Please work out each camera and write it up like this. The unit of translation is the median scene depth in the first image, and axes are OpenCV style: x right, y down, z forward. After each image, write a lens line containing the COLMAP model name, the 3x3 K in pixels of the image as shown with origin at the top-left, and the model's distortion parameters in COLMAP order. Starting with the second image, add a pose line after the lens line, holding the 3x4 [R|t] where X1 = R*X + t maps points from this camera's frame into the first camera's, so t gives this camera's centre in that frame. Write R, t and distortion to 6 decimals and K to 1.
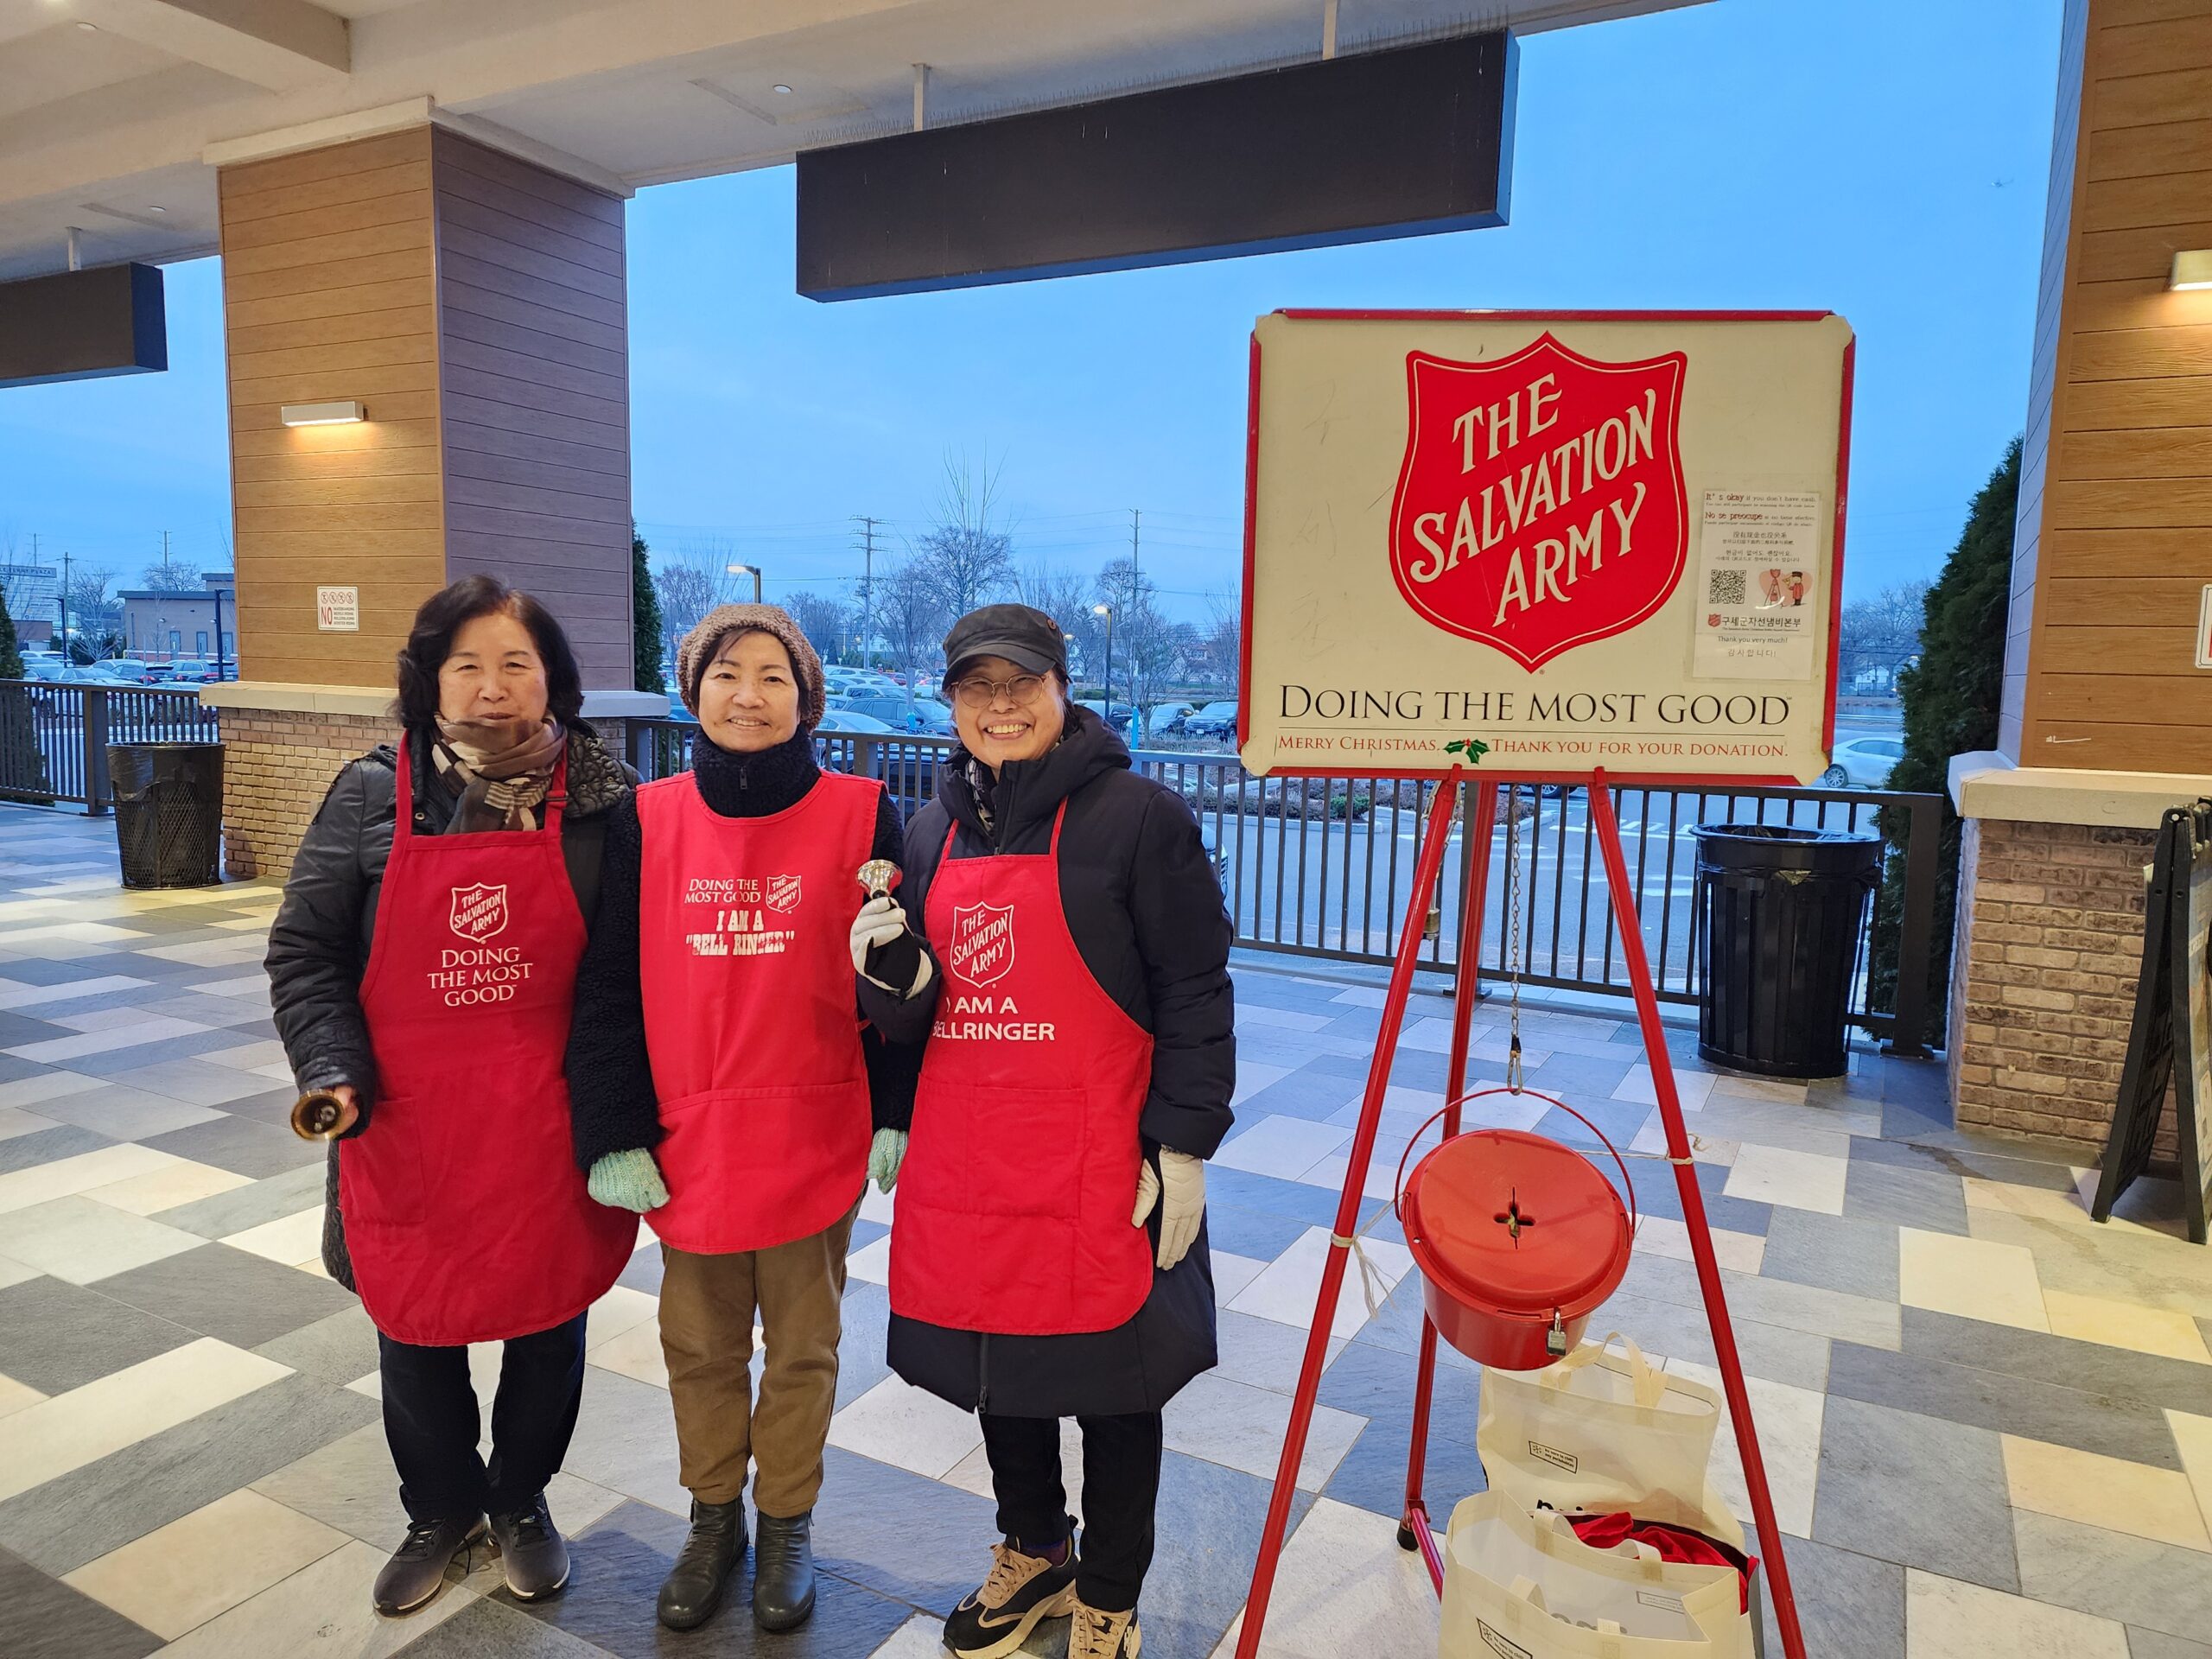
lens RADIAL K [[1458.5, 0, 1093.5], [0, 1458.5, 811.1], [0, 0, 1]] dist [0.078479, -0.059532]
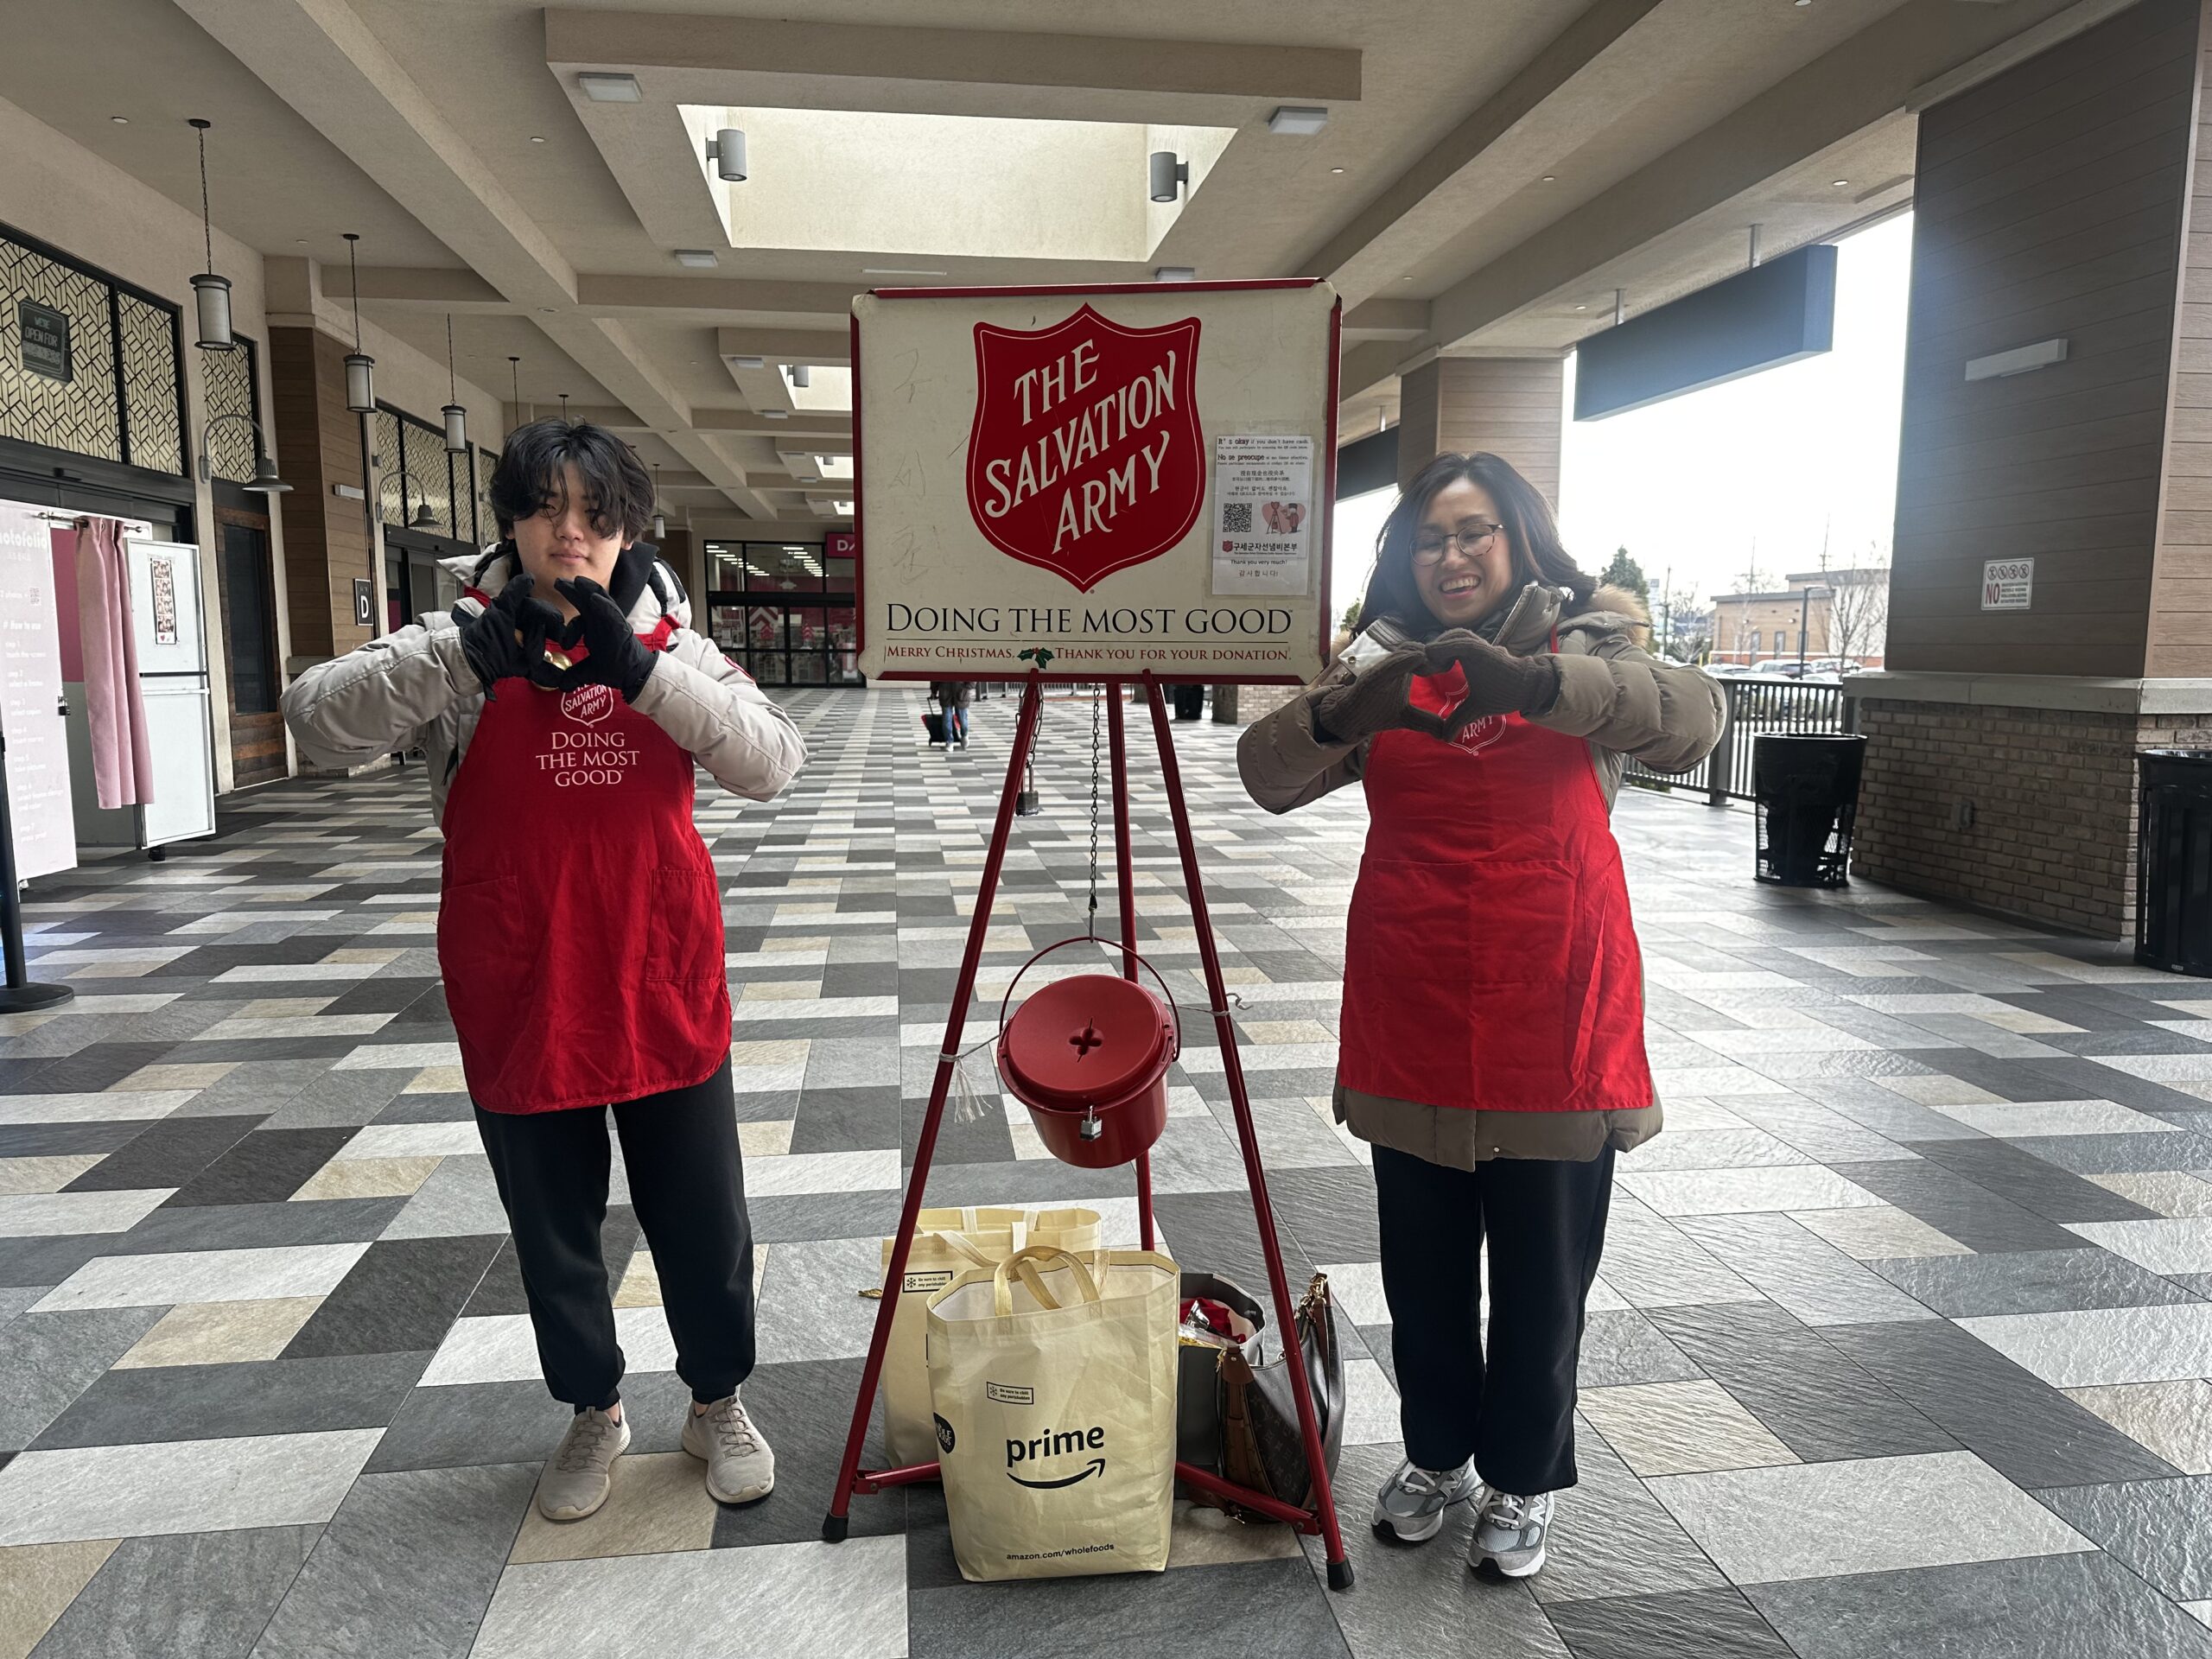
lens RADIAL K [[1550.2, 0, 1107.7], [0, 1550.2, 846.2], [0, 0, 1]] dist [0.026708, -0.034560]
pose [[0.591132, 0.081786, -0.802417, -0.141095], [-0.066945, 0.996388, 0.052239, 0.006763], [0.803792, 0.022838, 0.594472, 0.070704]]
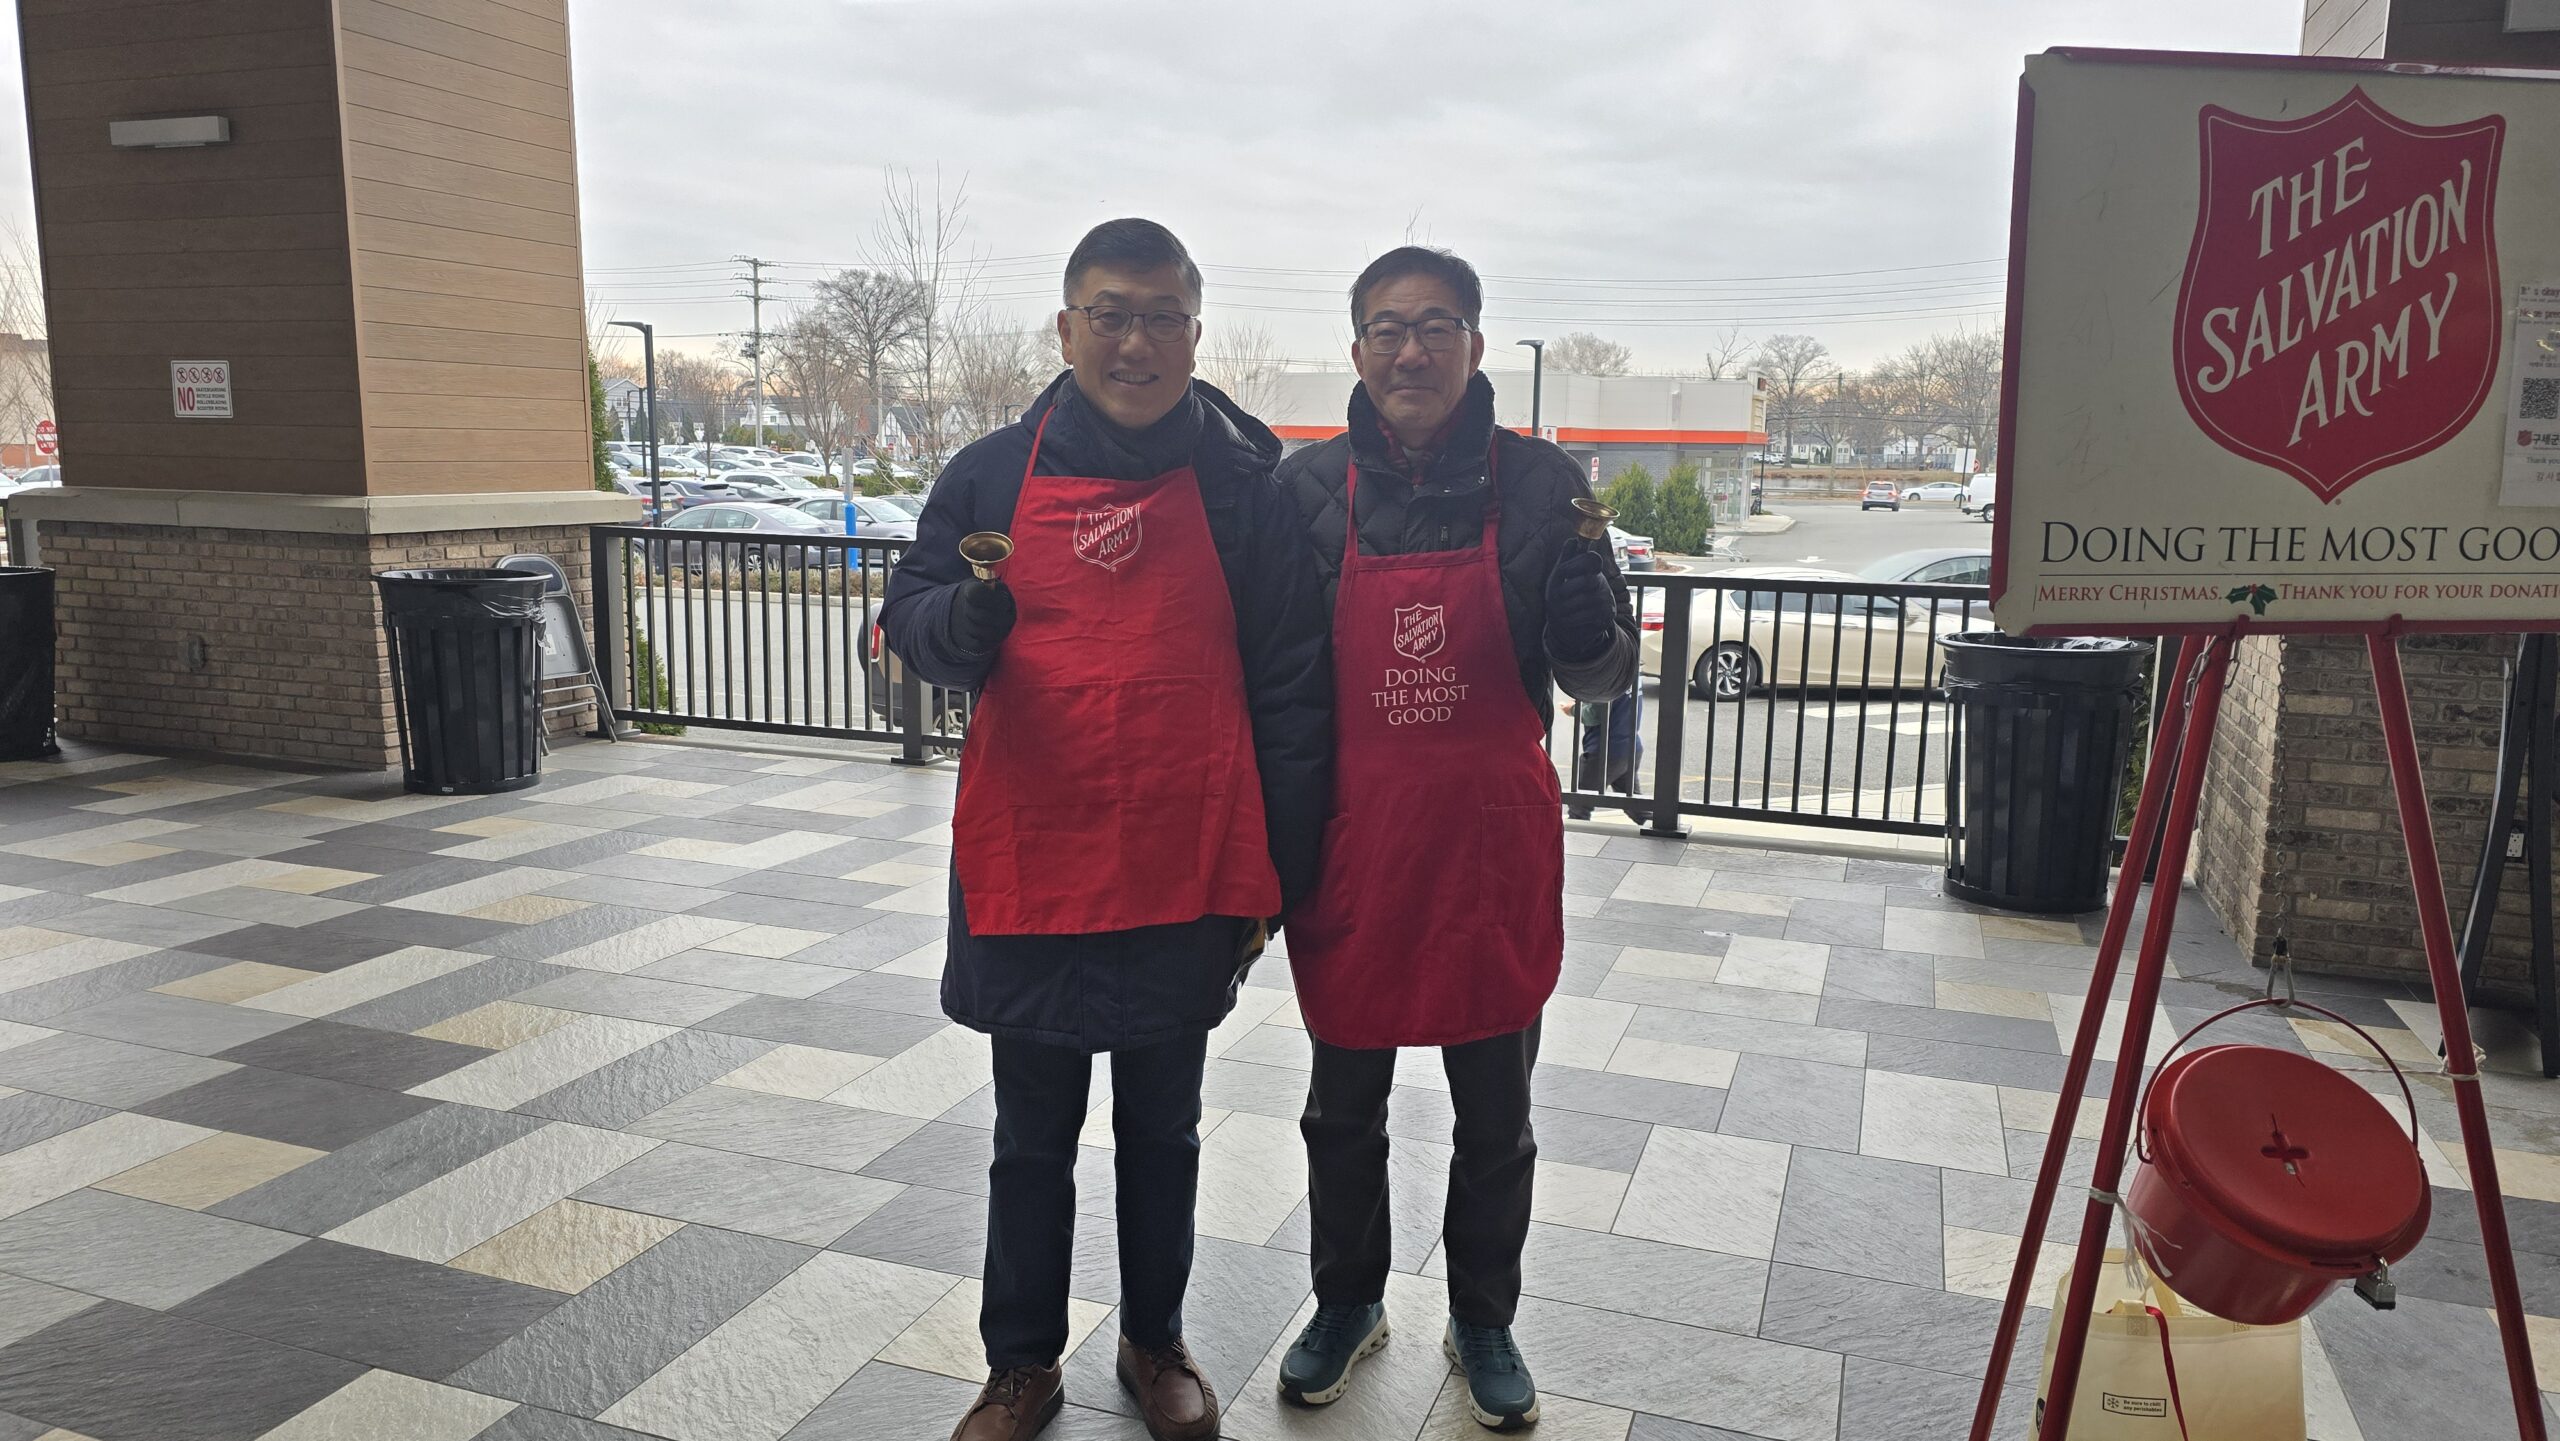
lens RADIAL K [[1717.0, 0, 1292.2], [0, 1717.0, 715.0], [0, 0, 1]] dist [0.042053, -0.037482]
pose [[0.989226, -0.031967, 0.142863, -0.158465], [0.023496, 0.997886, 0.060589, -0.018030], [-0.144498, -0.056579, 0.987886, 0.042484]]
